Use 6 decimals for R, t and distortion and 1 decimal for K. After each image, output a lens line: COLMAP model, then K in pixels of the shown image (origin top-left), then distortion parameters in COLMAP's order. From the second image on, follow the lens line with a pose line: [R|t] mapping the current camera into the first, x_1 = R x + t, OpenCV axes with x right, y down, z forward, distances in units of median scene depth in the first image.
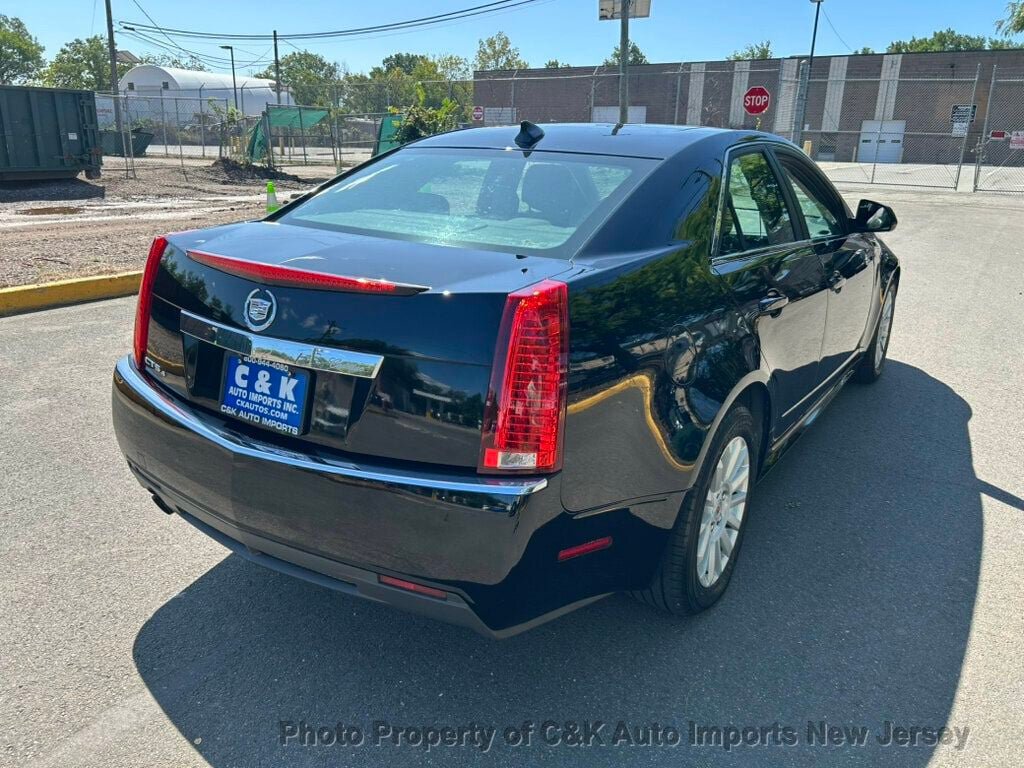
lens RADIAL K [[821.0, 0, 519.9], [0, 821.0, 391.2], [0, 0, 1]] dist [0.048668, -0.060393]
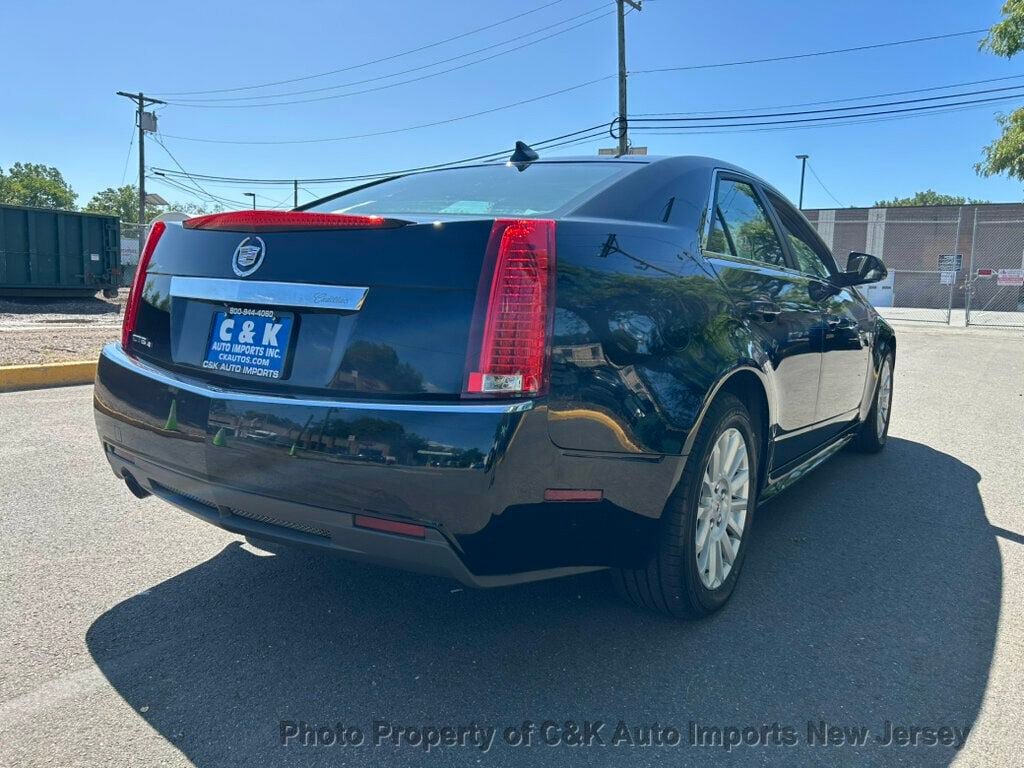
lens RADIAL K [[821.0, 0, 517.1], [0, 821.0, 378.0], [0, 0, 1]] dist [0.048668, -0.060393]
pose [[0.999901, 0.011696, -0.007860, 0.014830], [-0.012979, 0.981623, -0.190389, 0.177888], [0.005489, 0.190472, 0.981677, 0.036309]]
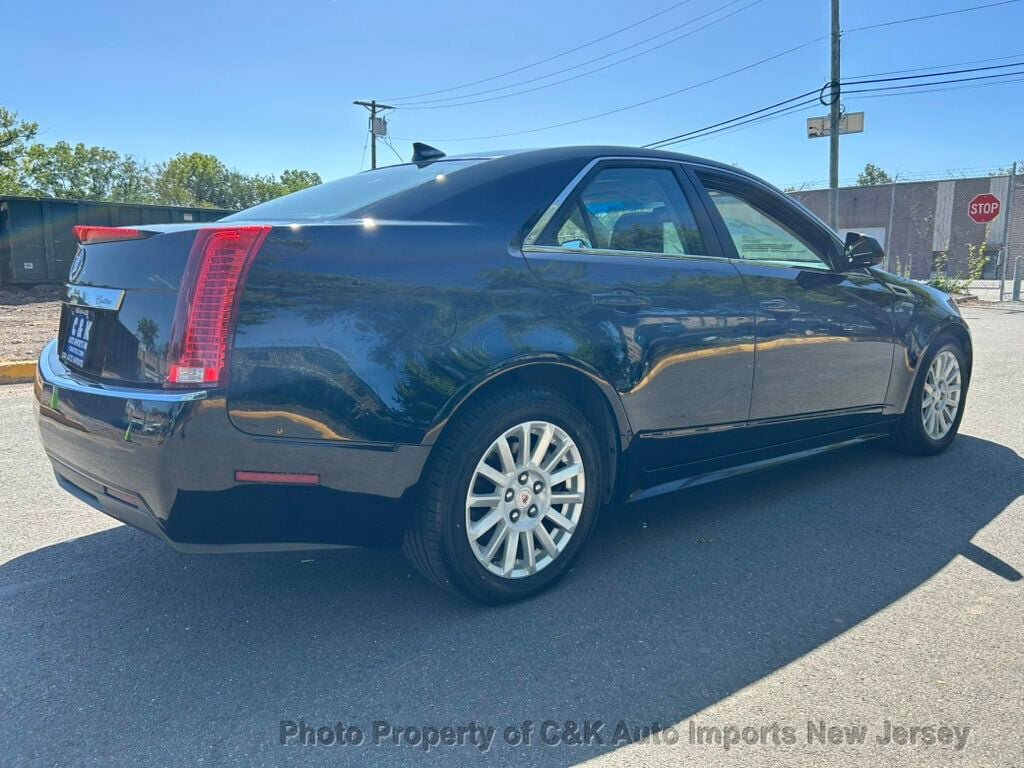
lens RADIAL K [[821.0, 0, 508.8], [0, 821.0, 383.4], [0, 0, 1]] dist [0.048668, -0.060393]
pose [[0.951788, 0.029187, -0.305365, 0.501047], [-0.078720, 0.985367, -0.151179, 0.155260], [0.296484, 0.167929, 0.940158, 0.064913]]
